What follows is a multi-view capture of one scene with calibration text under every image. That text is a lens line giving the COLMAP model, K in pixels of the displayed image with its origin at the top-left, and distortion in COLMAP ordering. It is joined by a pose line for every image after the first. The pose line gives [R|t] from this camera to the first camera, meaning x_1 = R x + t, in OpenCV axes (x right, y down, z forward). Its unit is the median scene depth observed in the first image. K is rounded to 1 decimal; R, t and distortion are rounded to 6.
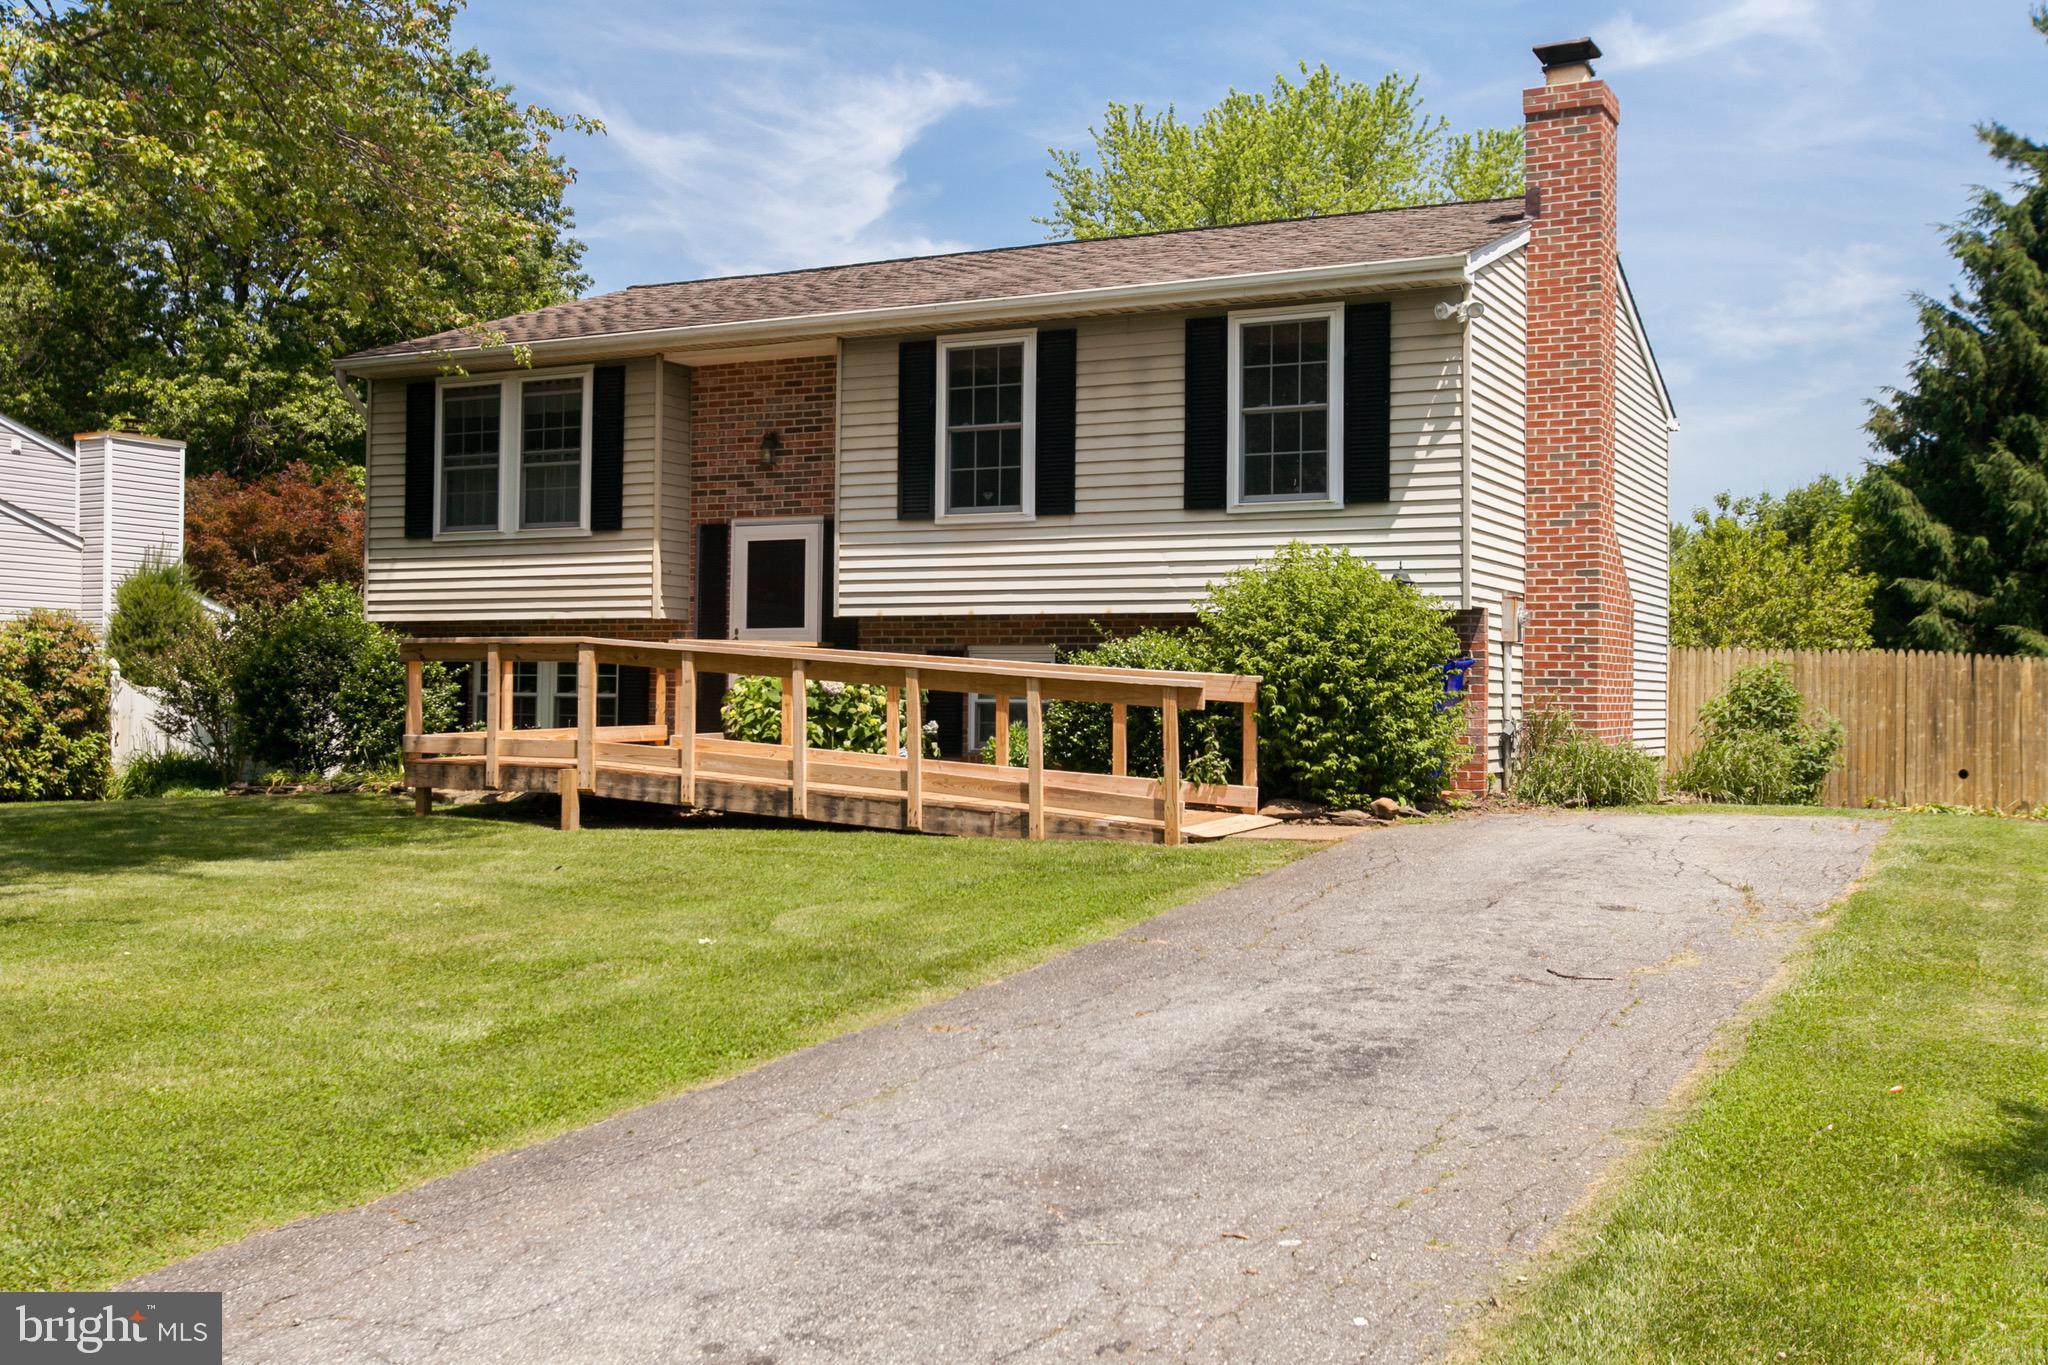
lens RADIAL K [[2091.0, 0, 1028.6], [0, 2091.0, 686.6], [0, 0, 1]] dist [-0.029482, 0.000000]
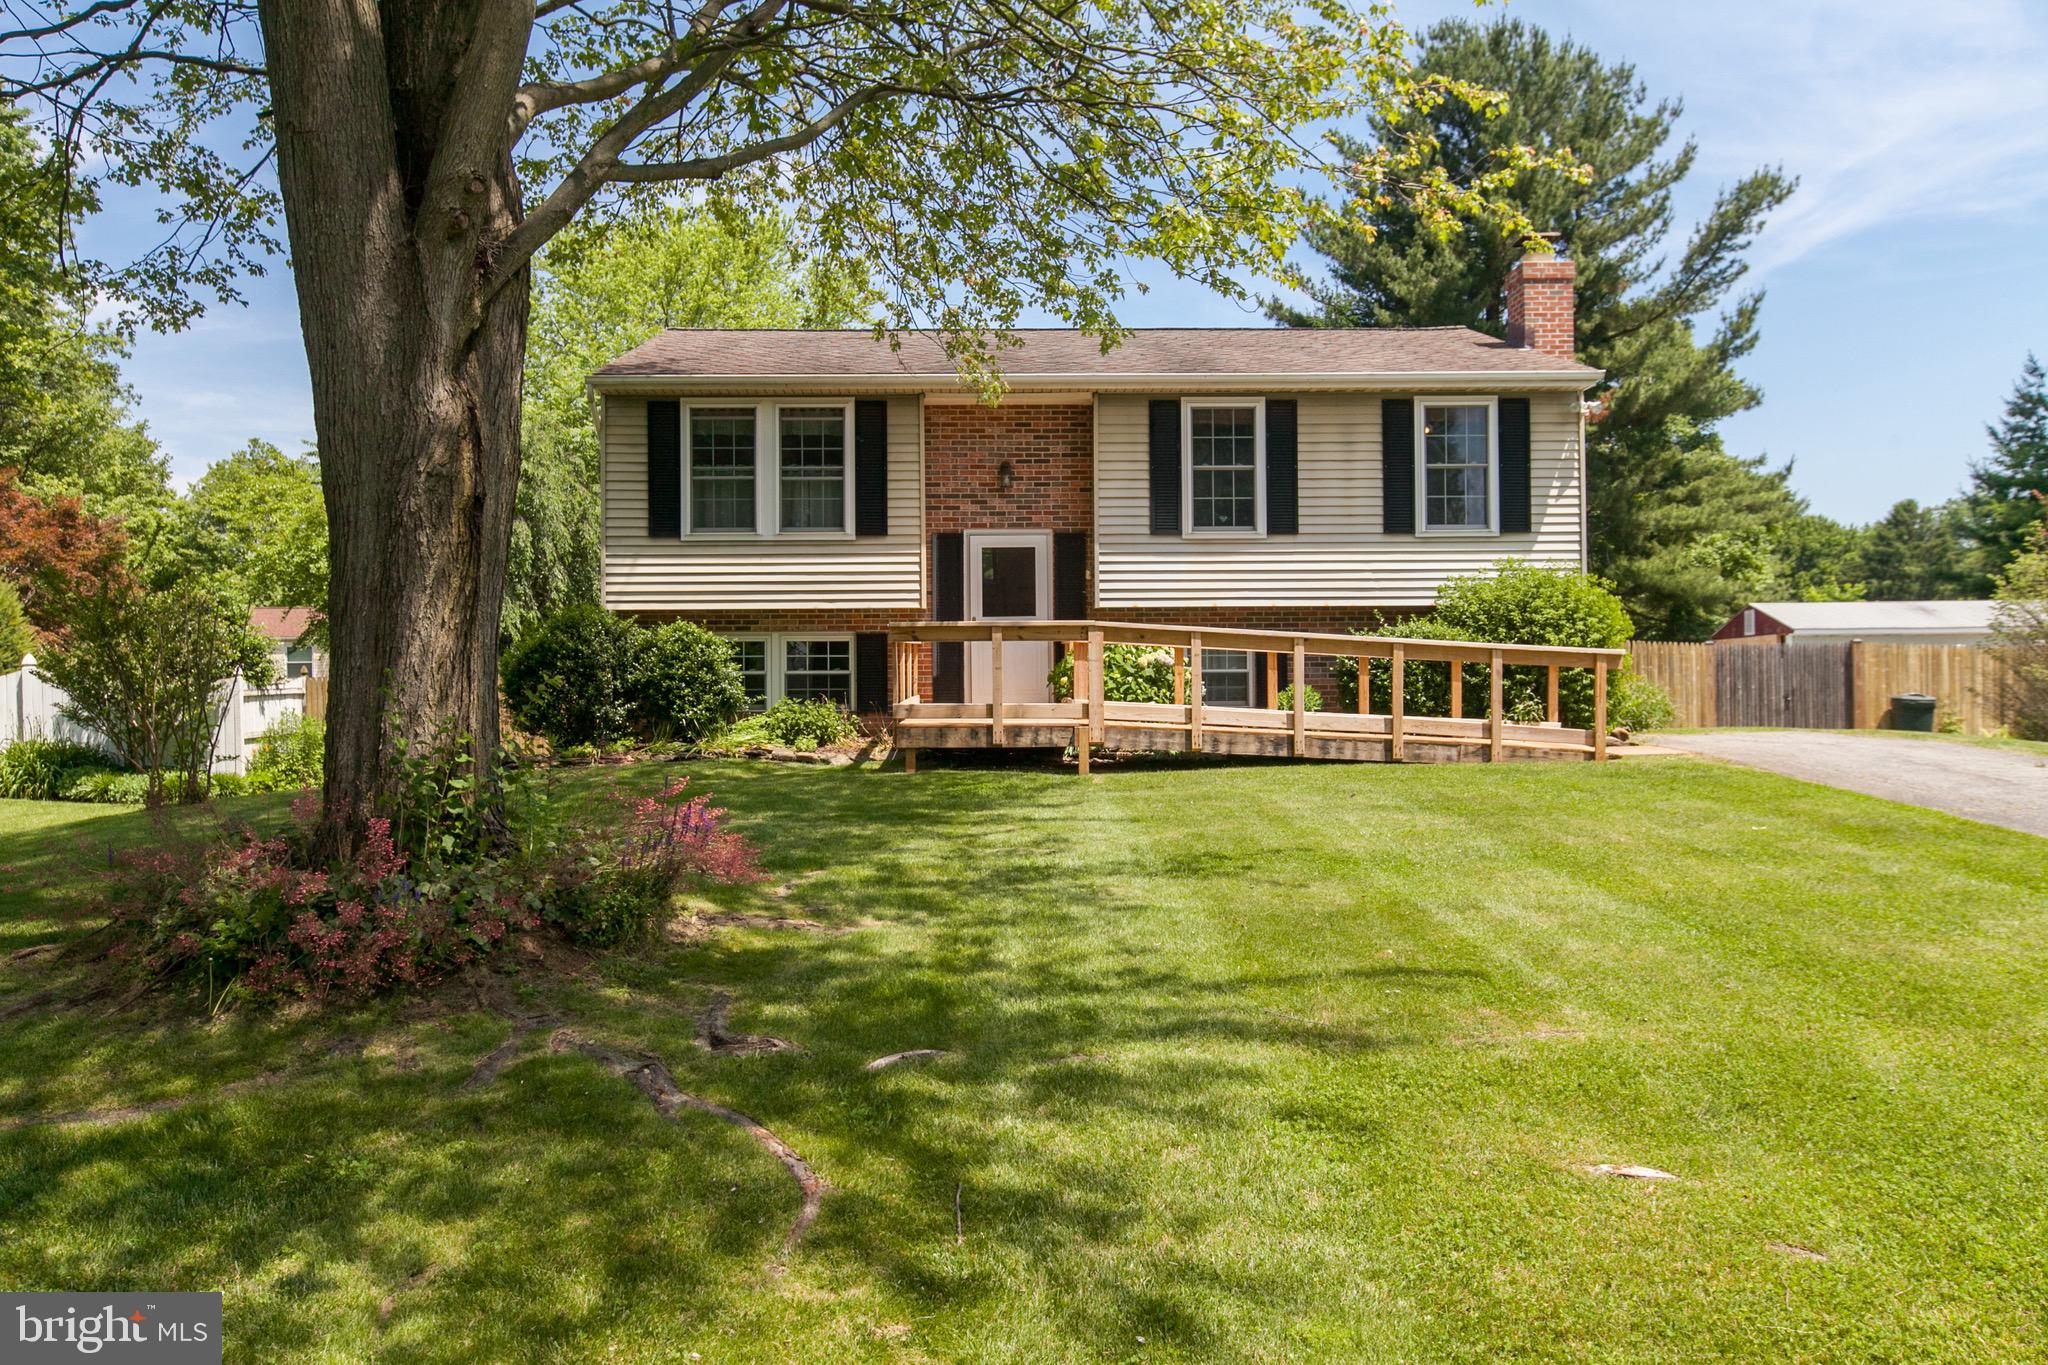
lens RADIAL K [[1573.4, 0, 1032.2], [0, 1573.4, 663.6], [0, 0, 1]] dist [-0.007141, -0.010920]
pose [[0.875152, -0.009807, 0.483749, -0.610815], [0.012815, 0.999914, -0.002912, 0.003804], [-0.483679, 0.008748, 0.875202, 0.168456]]
